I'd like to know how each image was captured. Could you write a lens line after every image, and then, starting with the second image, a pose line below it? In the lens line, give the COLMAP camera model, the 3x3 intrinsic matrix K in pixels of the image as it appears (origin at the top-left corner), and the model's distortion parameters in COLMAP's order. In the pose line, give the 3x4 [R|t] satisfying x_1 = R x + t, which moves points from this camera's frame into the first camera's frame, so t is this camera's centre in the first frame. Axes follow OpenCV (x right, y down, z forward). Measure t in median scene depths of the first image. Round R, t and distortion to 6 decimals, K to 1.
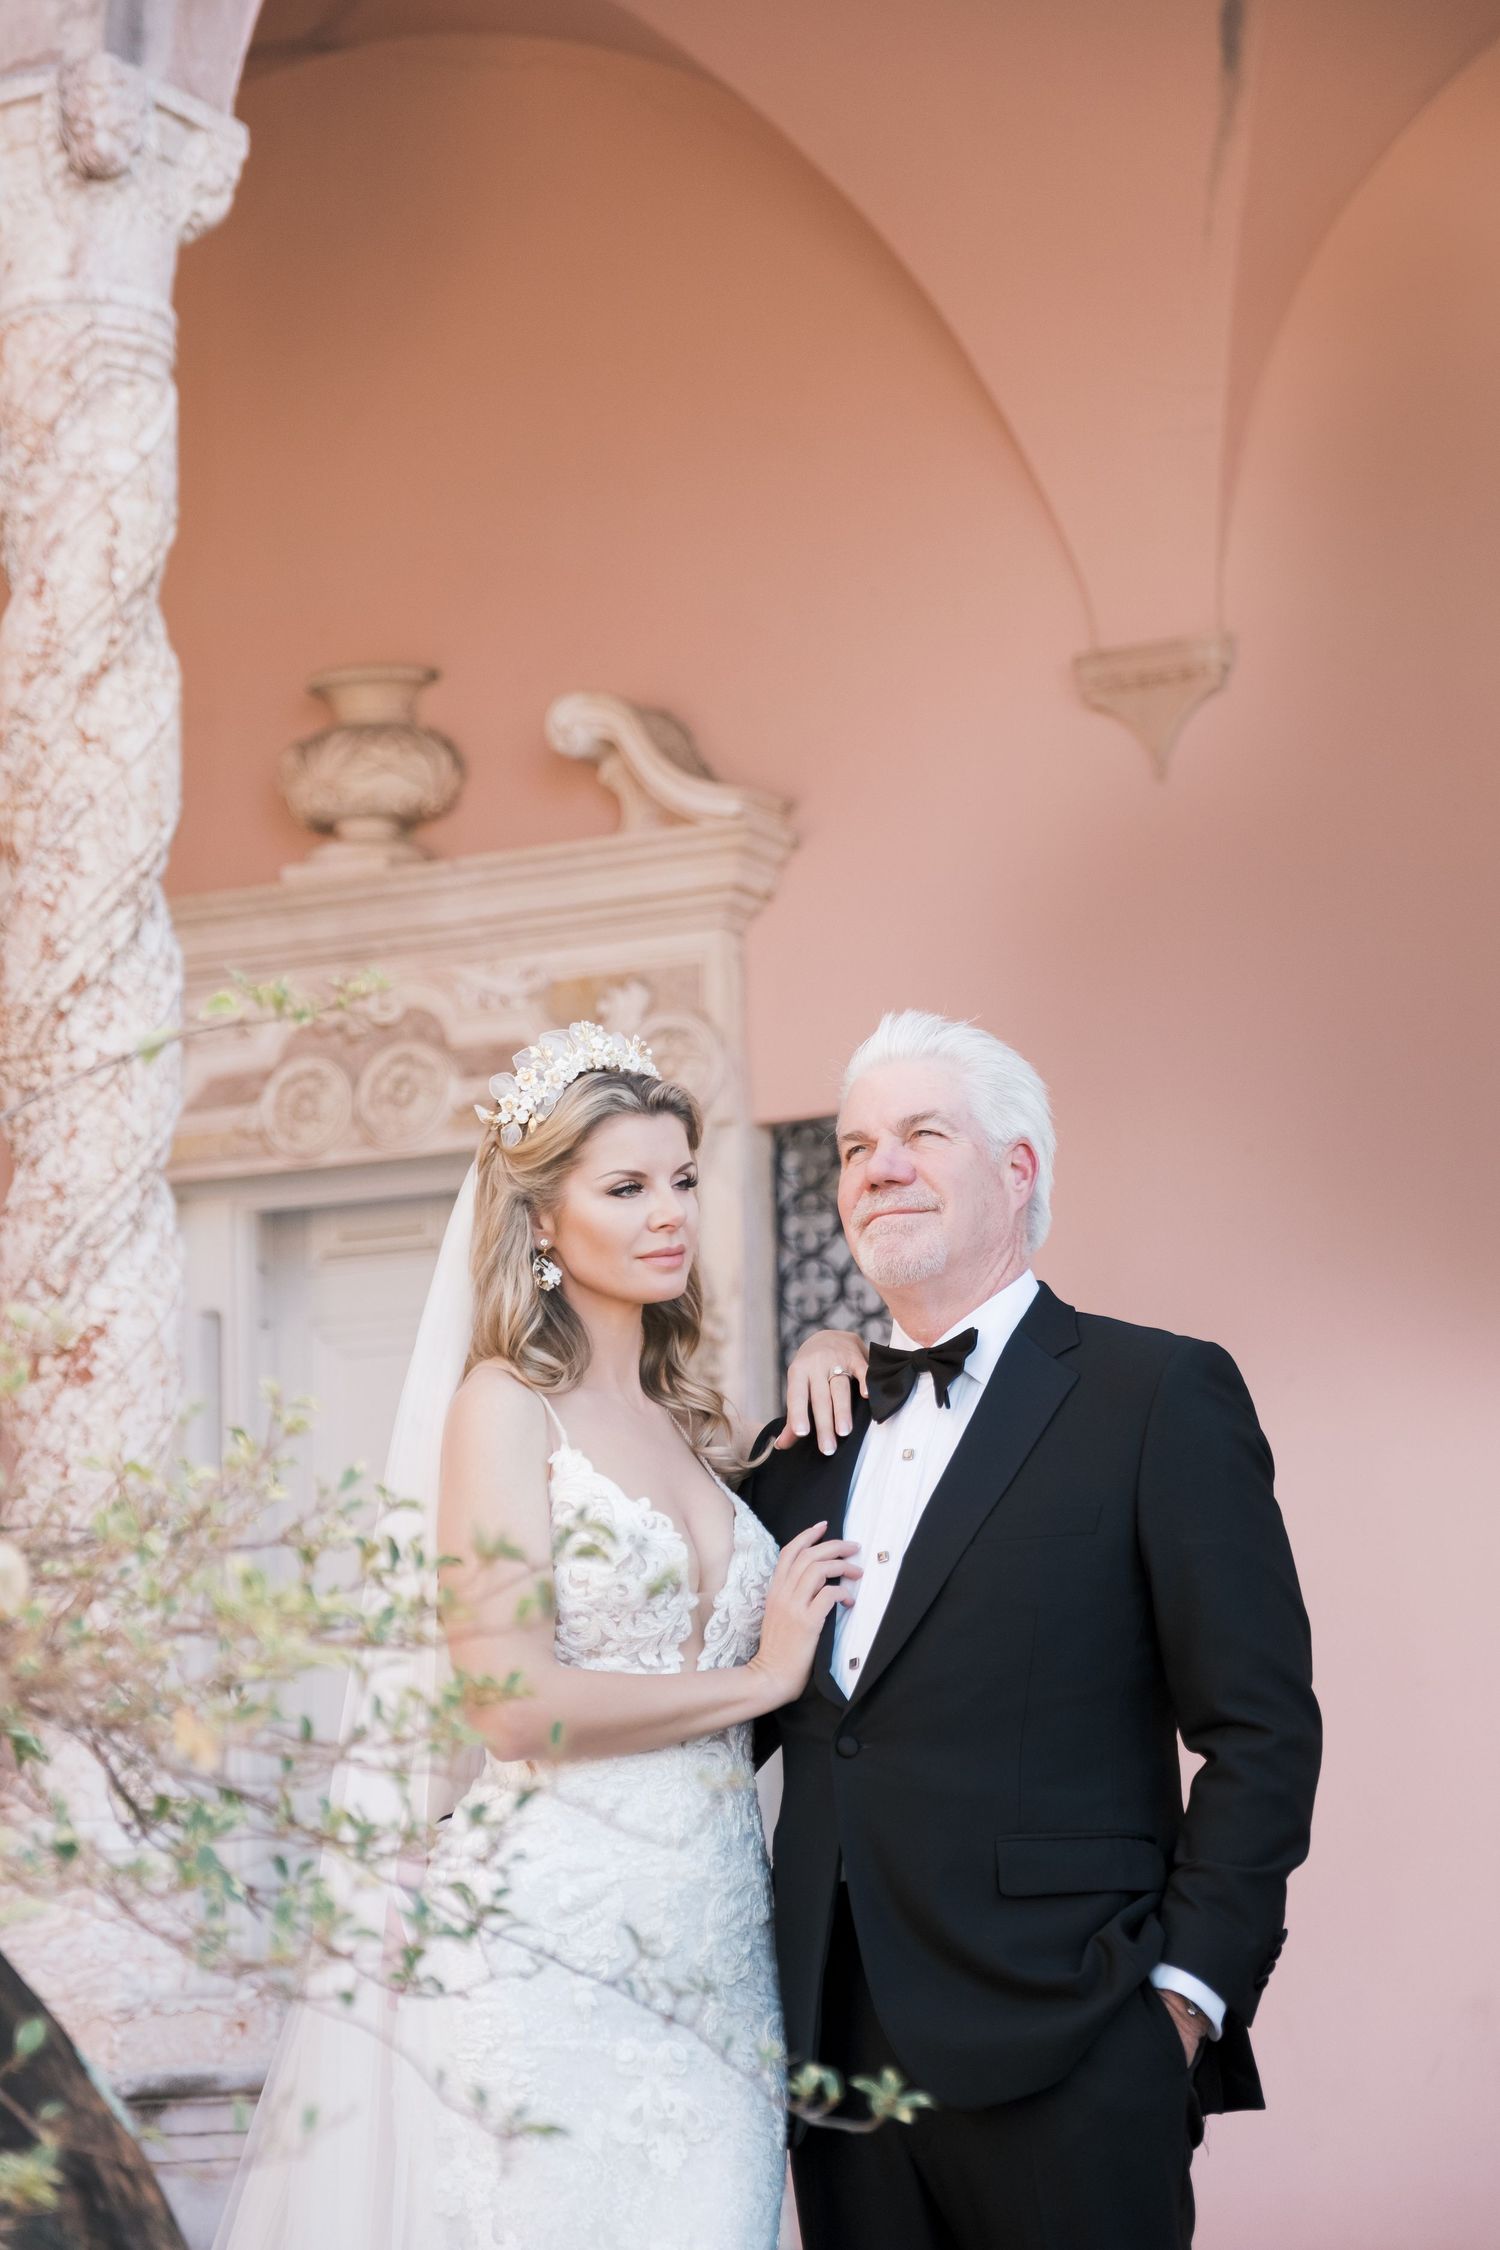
lens RADIAL K [[5393.9, 0, 879.4], [0, 5393.9, 1091.3], [0, 0, 1]] dist [0.136690, 0.000000]
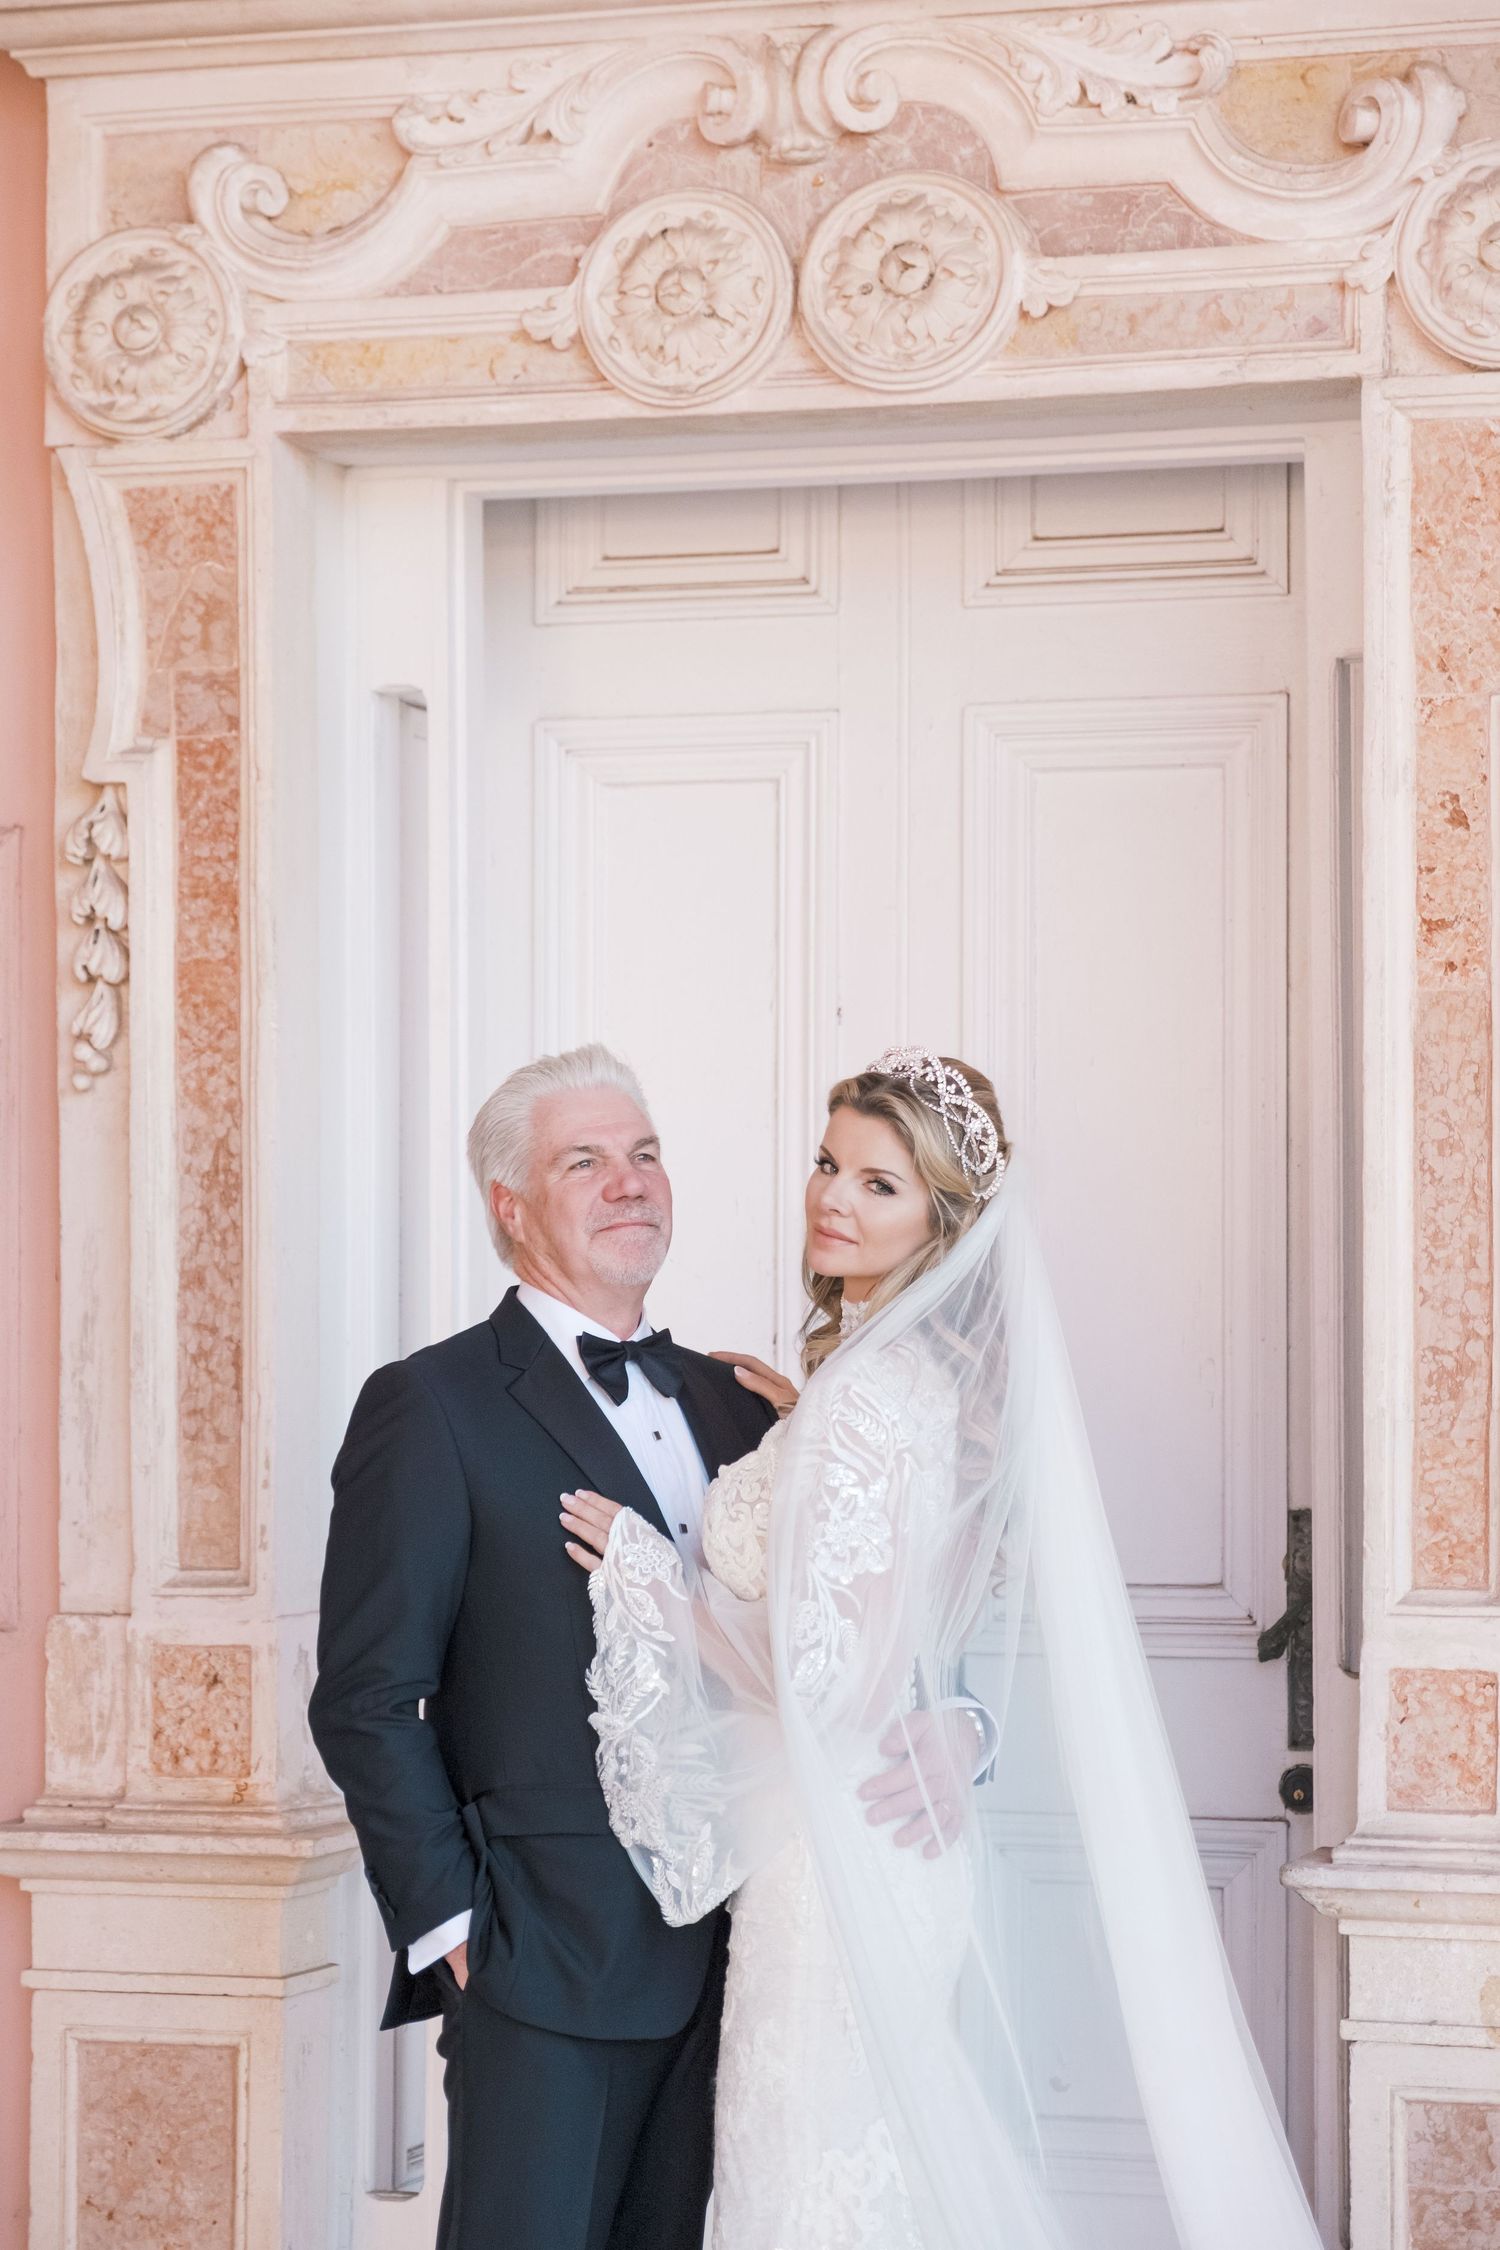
lens RADIAL K [[5393.9, 0, 755.1], [0, 5393.9, 1107.6], [0, 0, 1]] dist [0.136690, 0.000000]
pose [[0.983426, 0.031583, 0.178541, -0.193231], [-0.054930, 0.990333, 0.127372, 0.013643], [-0.172792, -0.135068, 0.975653, 0.523079]]
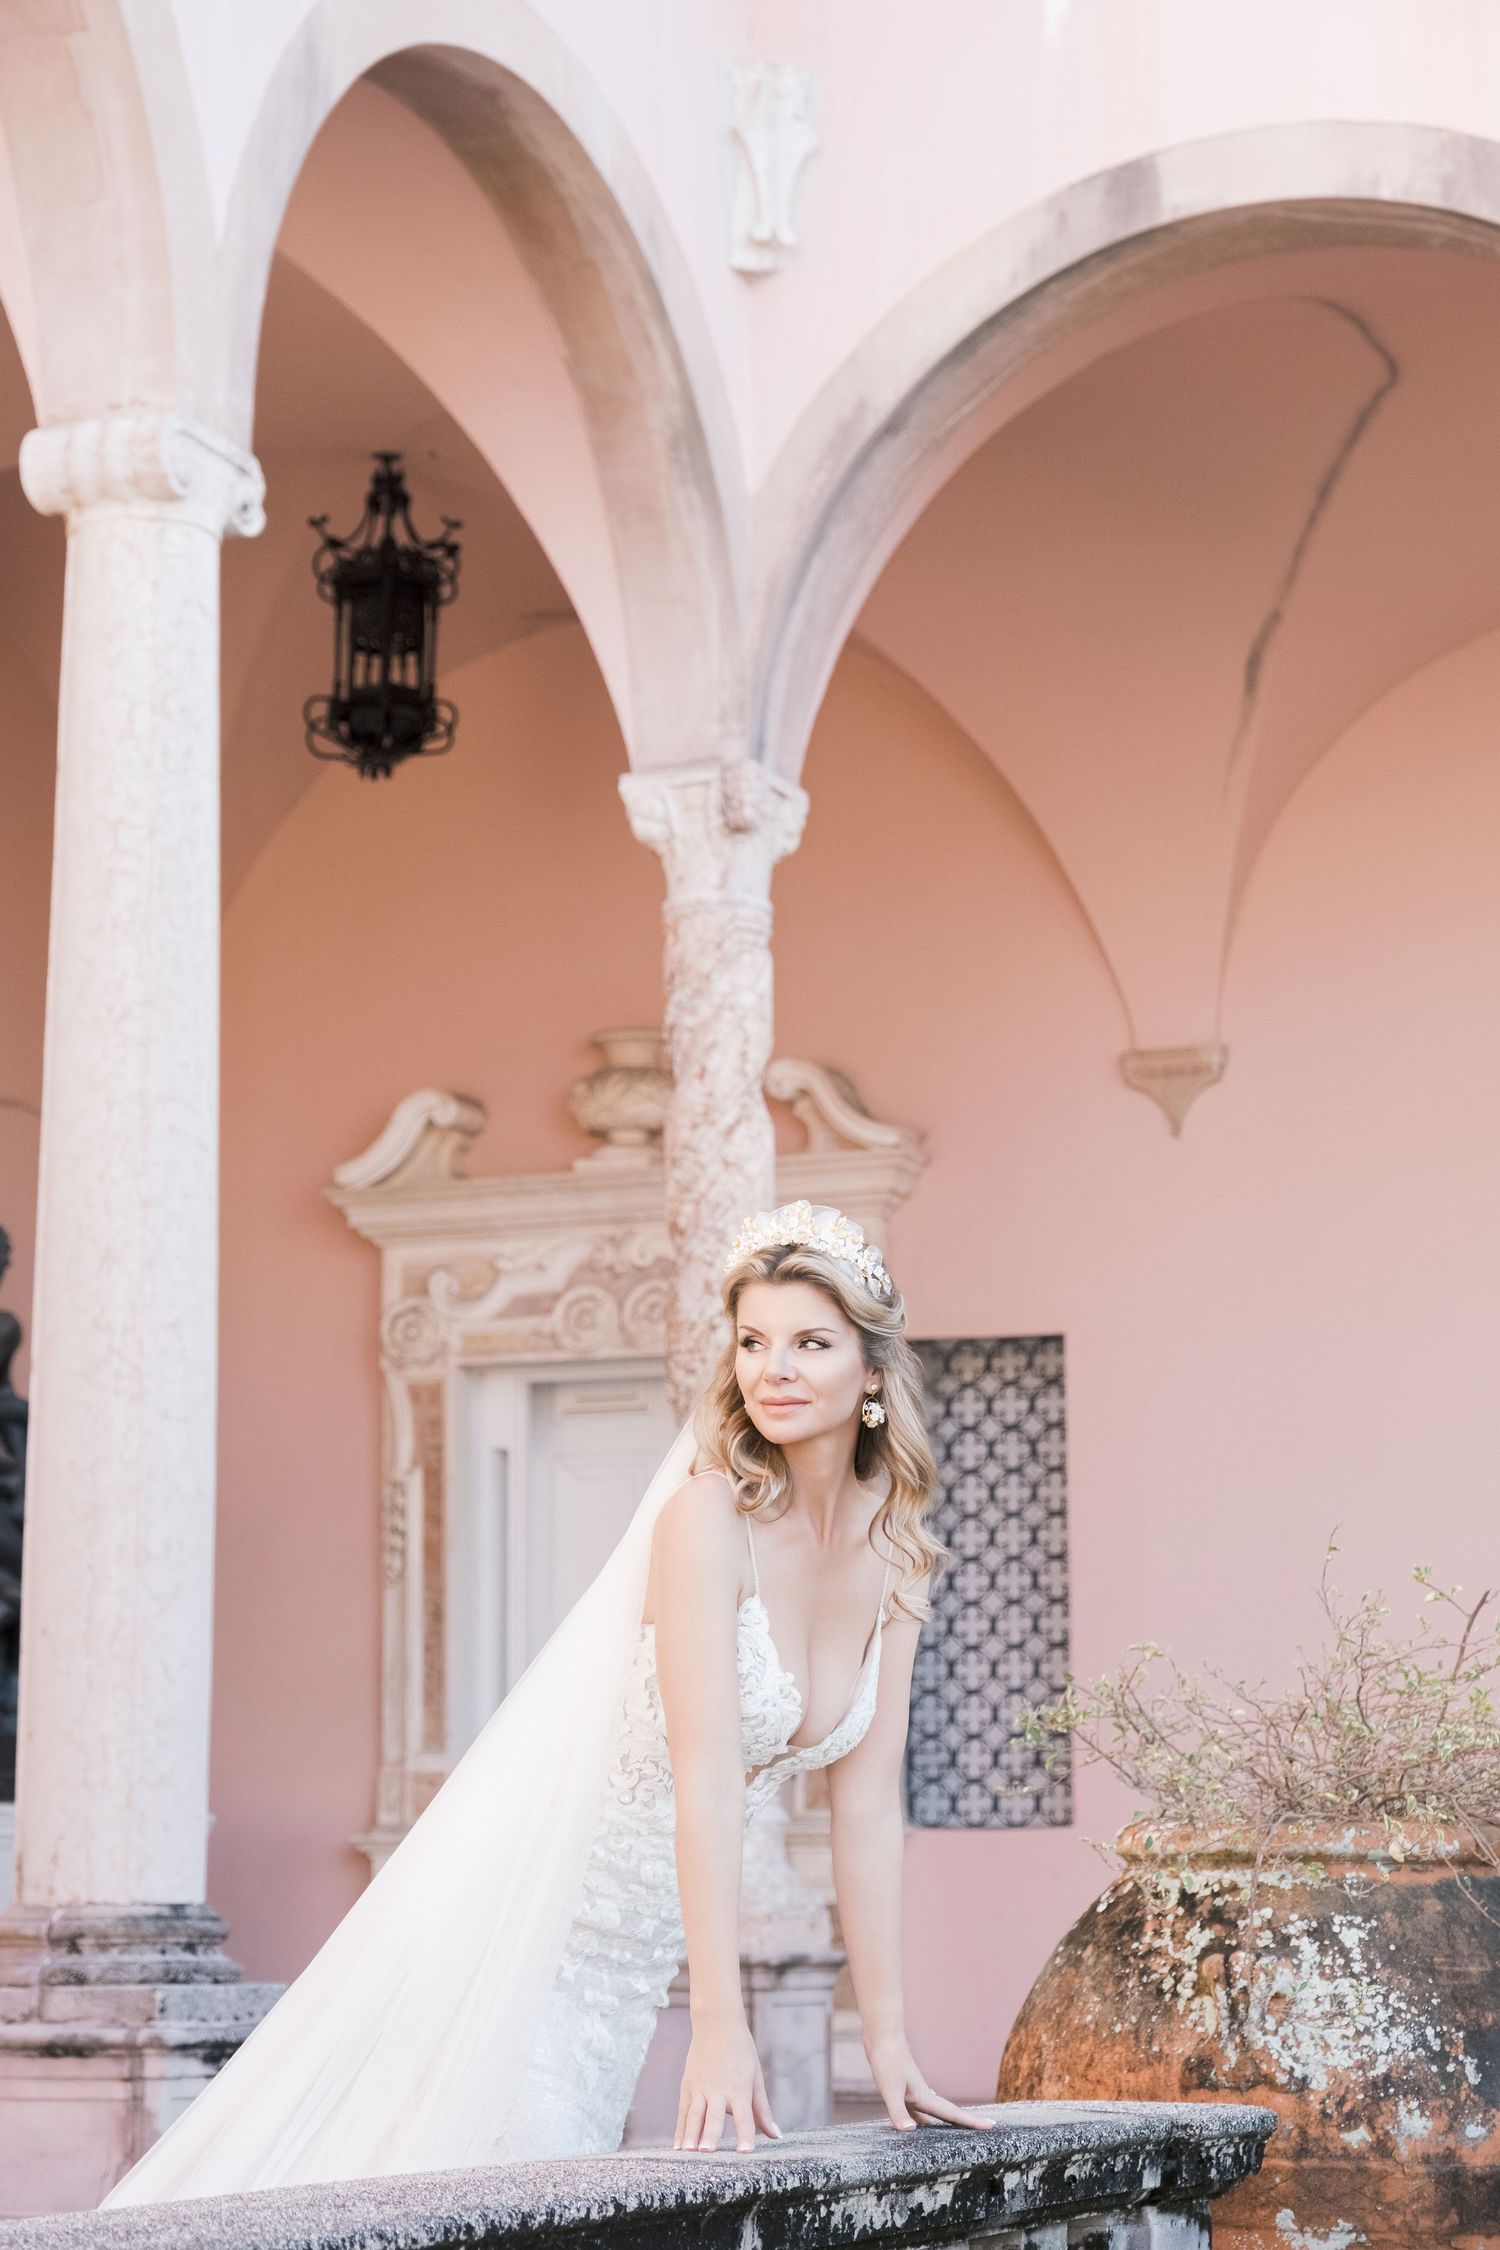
lens RADIAL K [[4573.3, 0, 820.1], [0, 4573.3, 1119.7], [0, 0, 1]] dist [0.058285, 0.000000]
pose [[0.993447, 0.037197, 0.108072, -0.188543], [-0.036636, 0.999303, -0.007177, -0.048075], [-0.108264, 0.003171, 0.994117, -0.294479]]
